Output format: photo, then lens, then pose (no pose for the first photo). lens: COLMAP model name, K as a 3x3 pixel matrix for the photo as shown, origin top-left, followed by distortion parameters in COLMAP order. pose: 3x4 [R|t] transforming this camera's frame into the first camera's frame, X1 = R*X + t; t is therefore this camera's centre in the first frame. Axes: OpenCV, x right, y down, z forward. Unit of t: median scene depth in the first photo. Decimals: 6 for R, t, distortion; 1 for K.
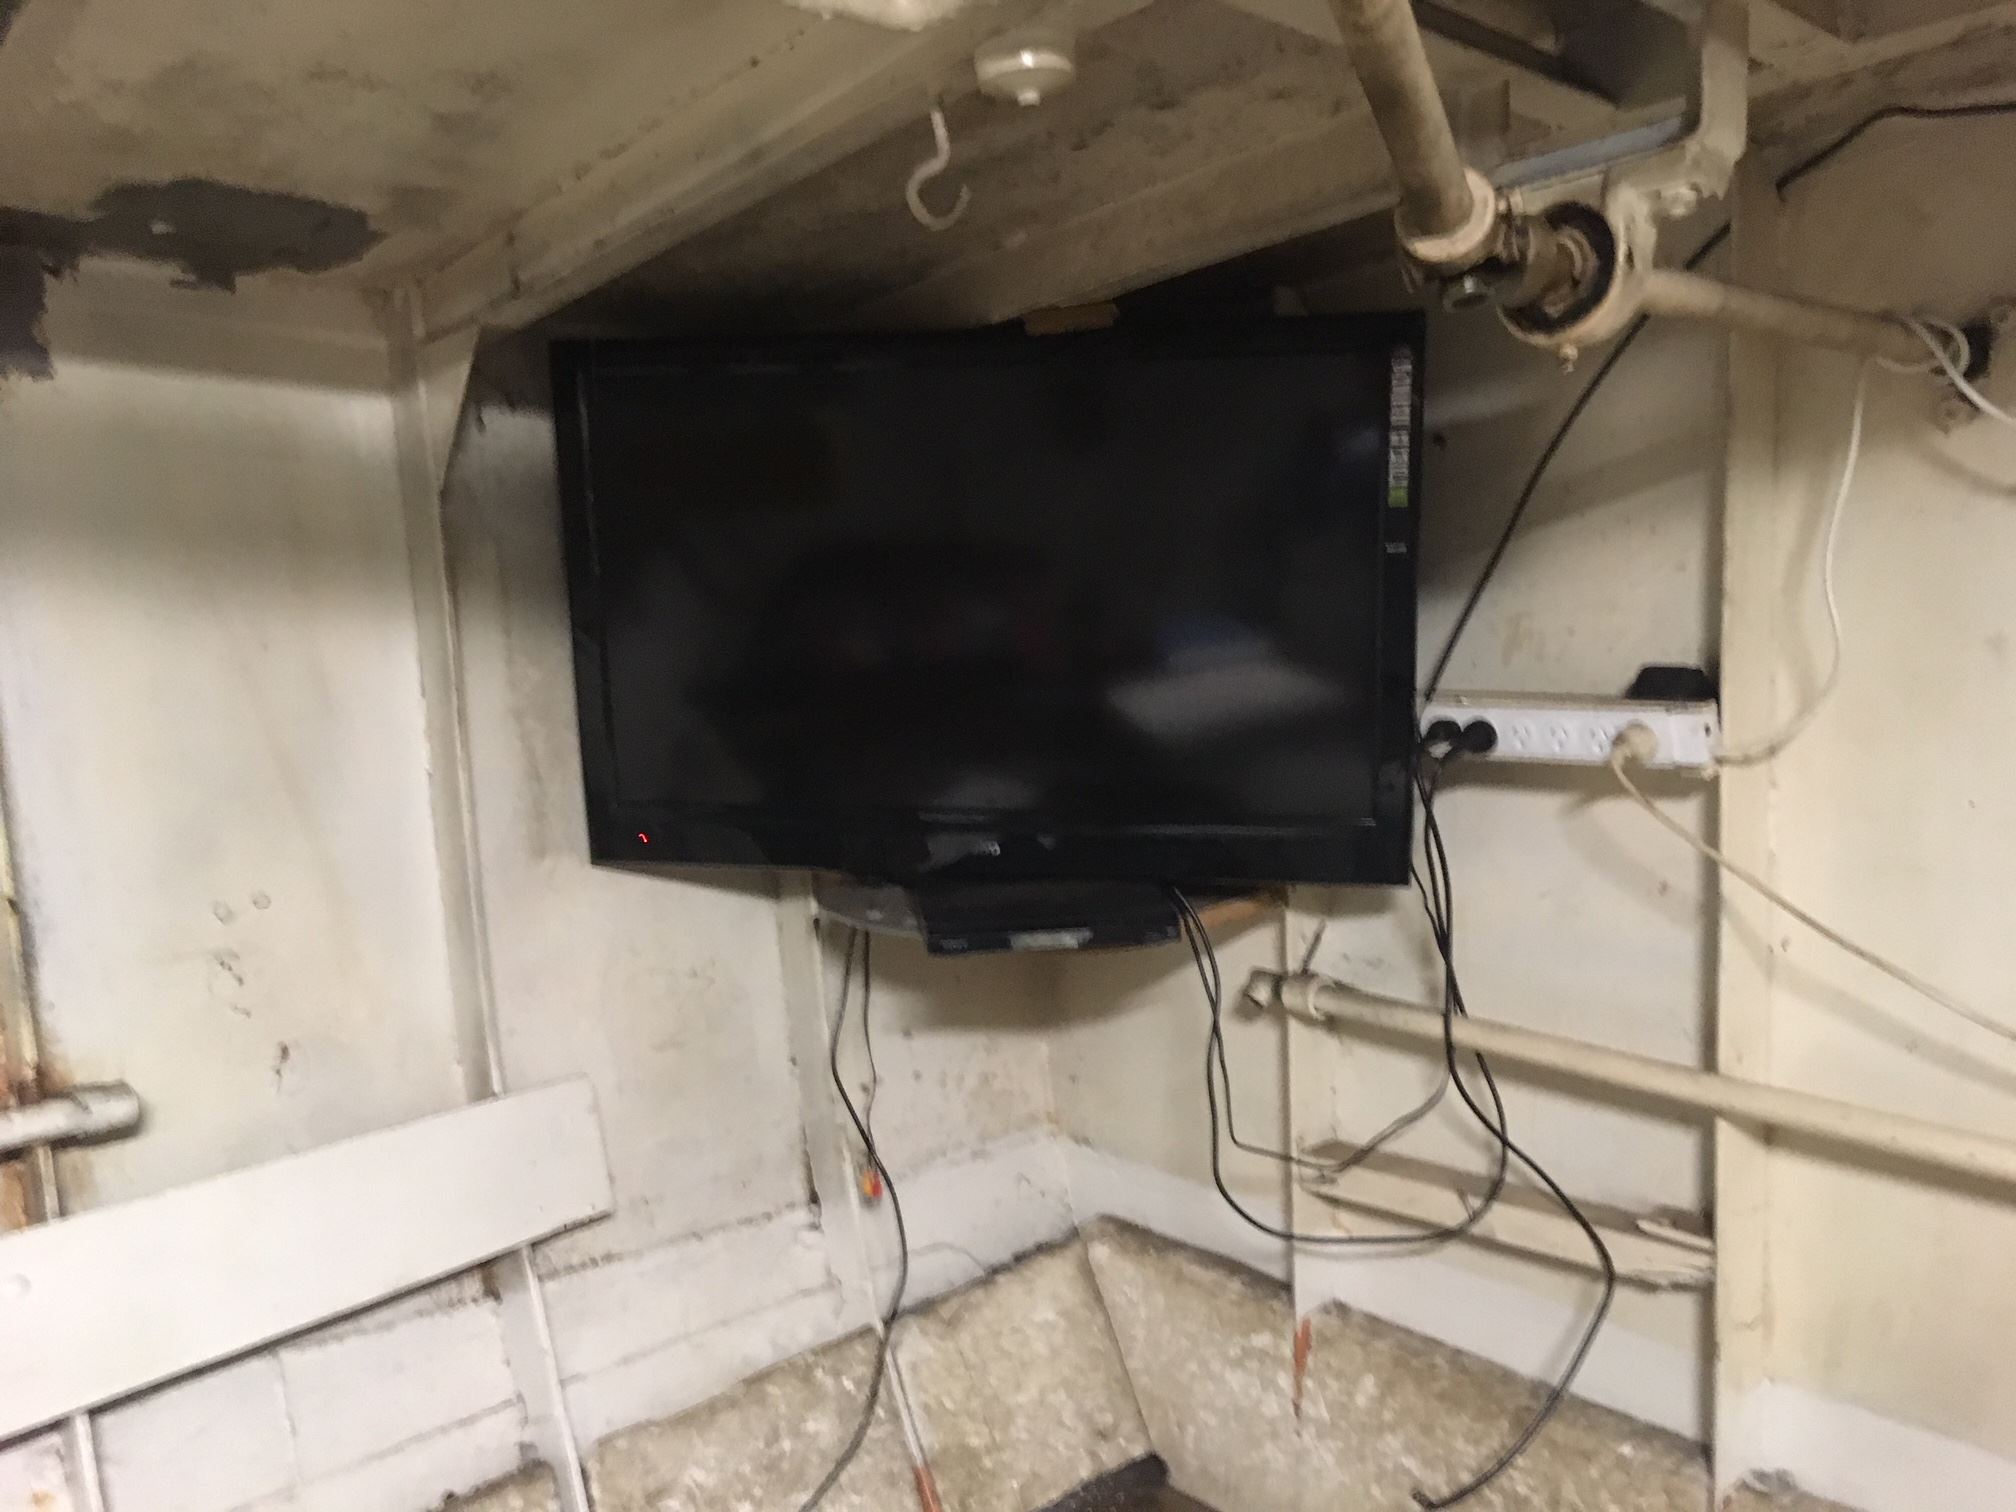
lens RADIAL K [[1686.8, 0, 985.2], [0, 1686.8, 776.1], [0, 0, 1]] dist [0.130398, -0.196093]
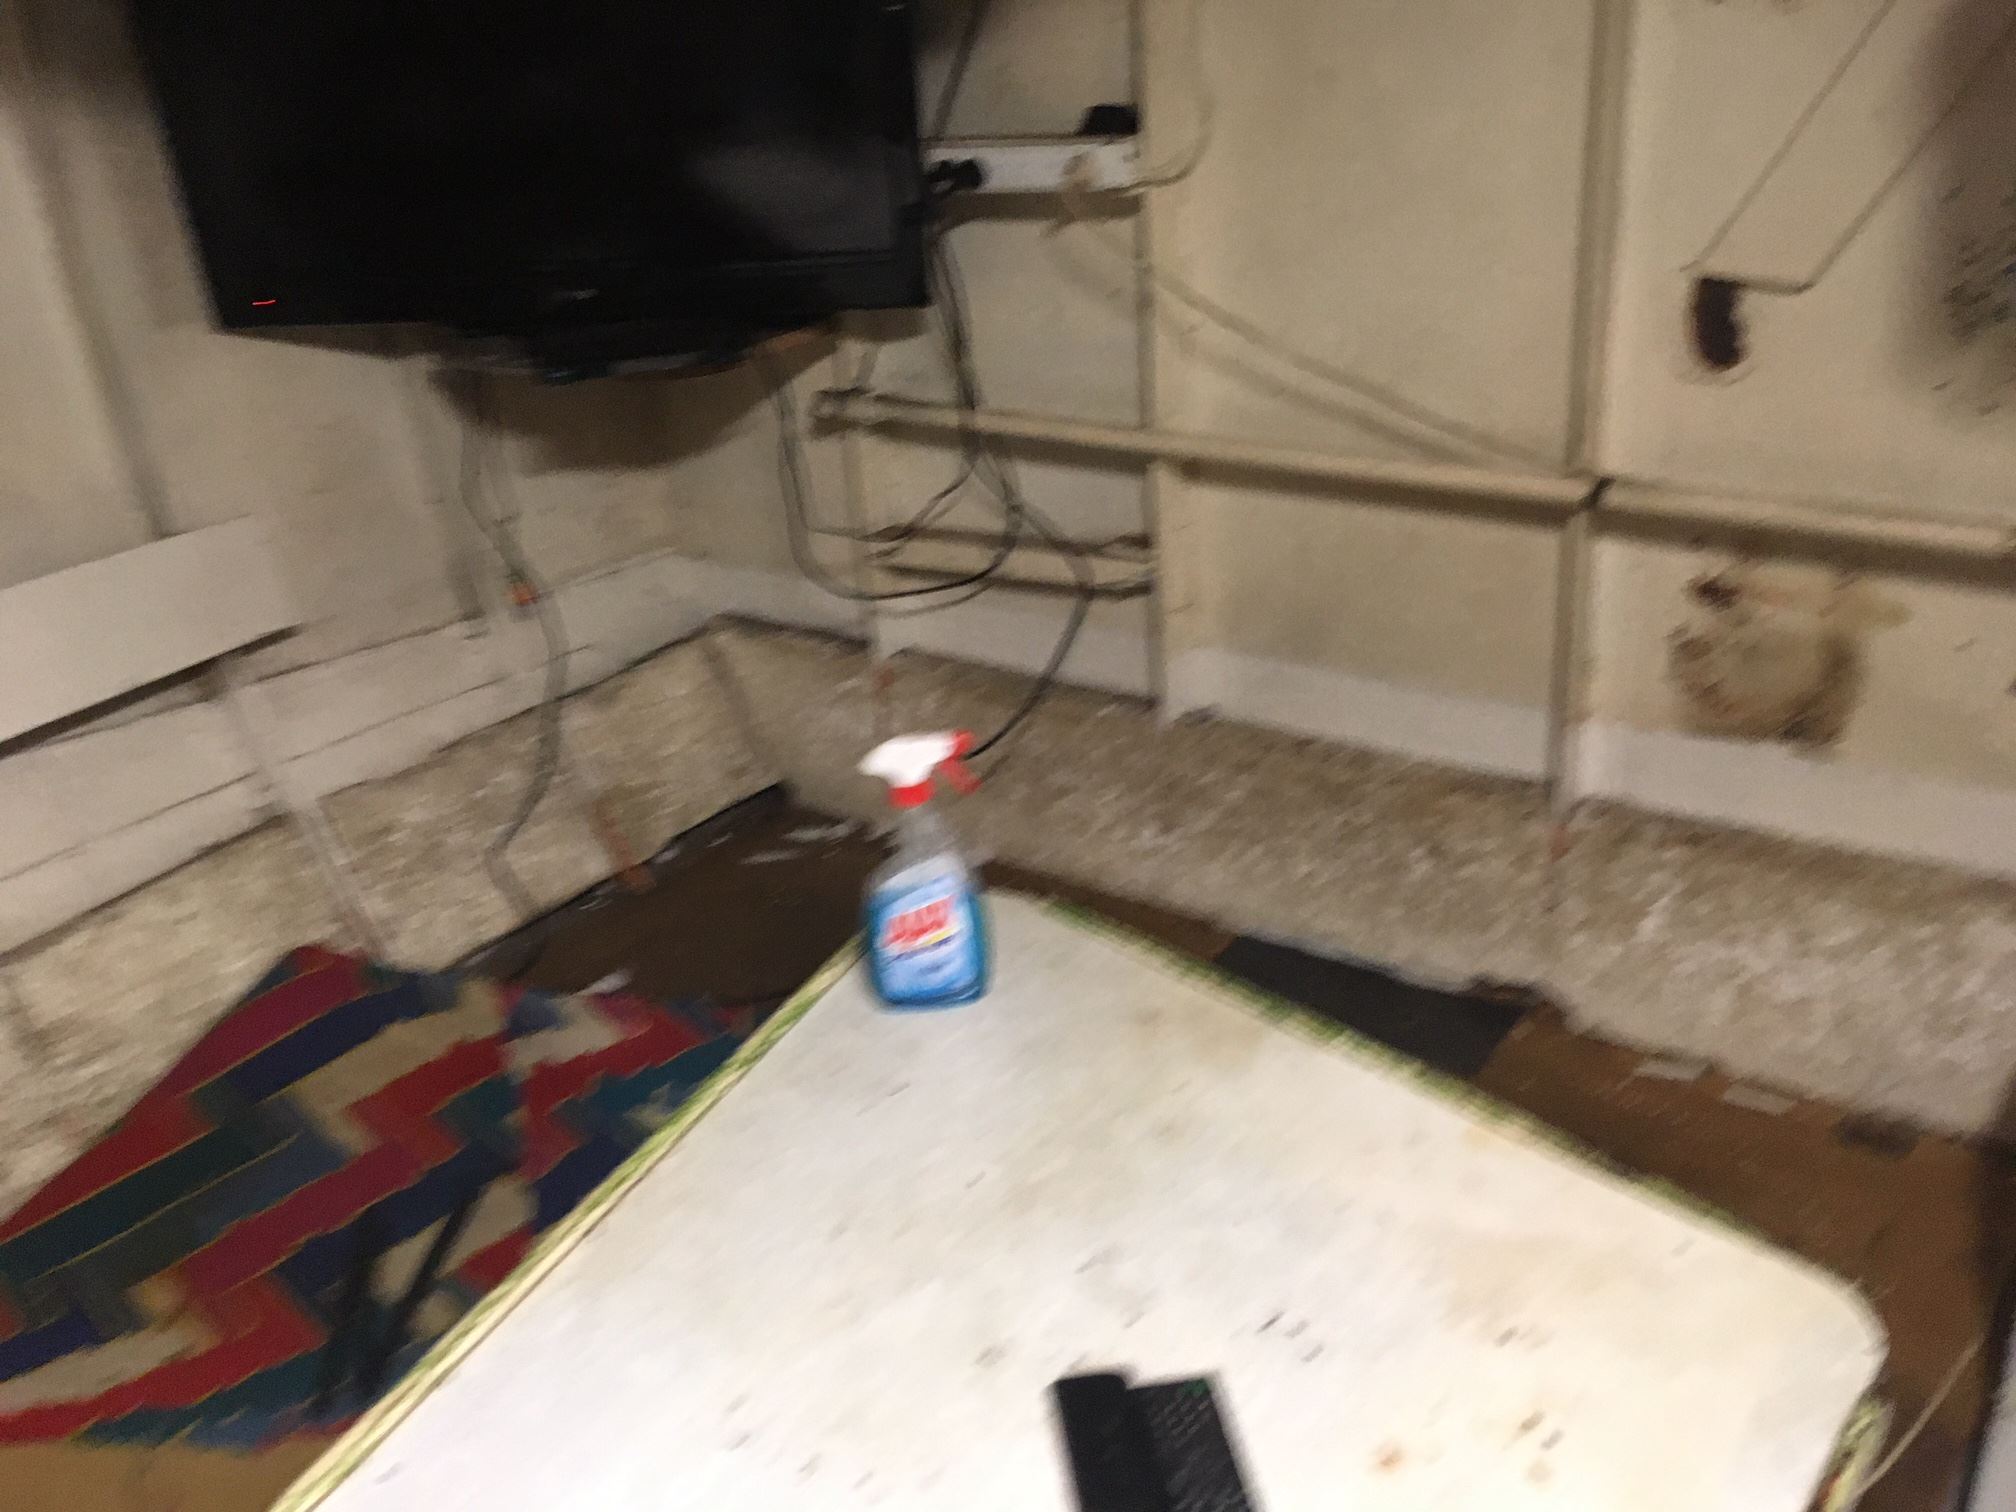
lens RADIAL K [[1703.5, 0, 1015.4], [0, 1703.5, 781.8], [0, 0, 1]] dist [0.142604, -0.171078]
pose [[0.969969, -0.123611, 0.209477, 0.000908], [0.058456, 0.954463, 0.292547, 0.030833], [-0.236100, -0.271517, 0.933025, -0.285414]]
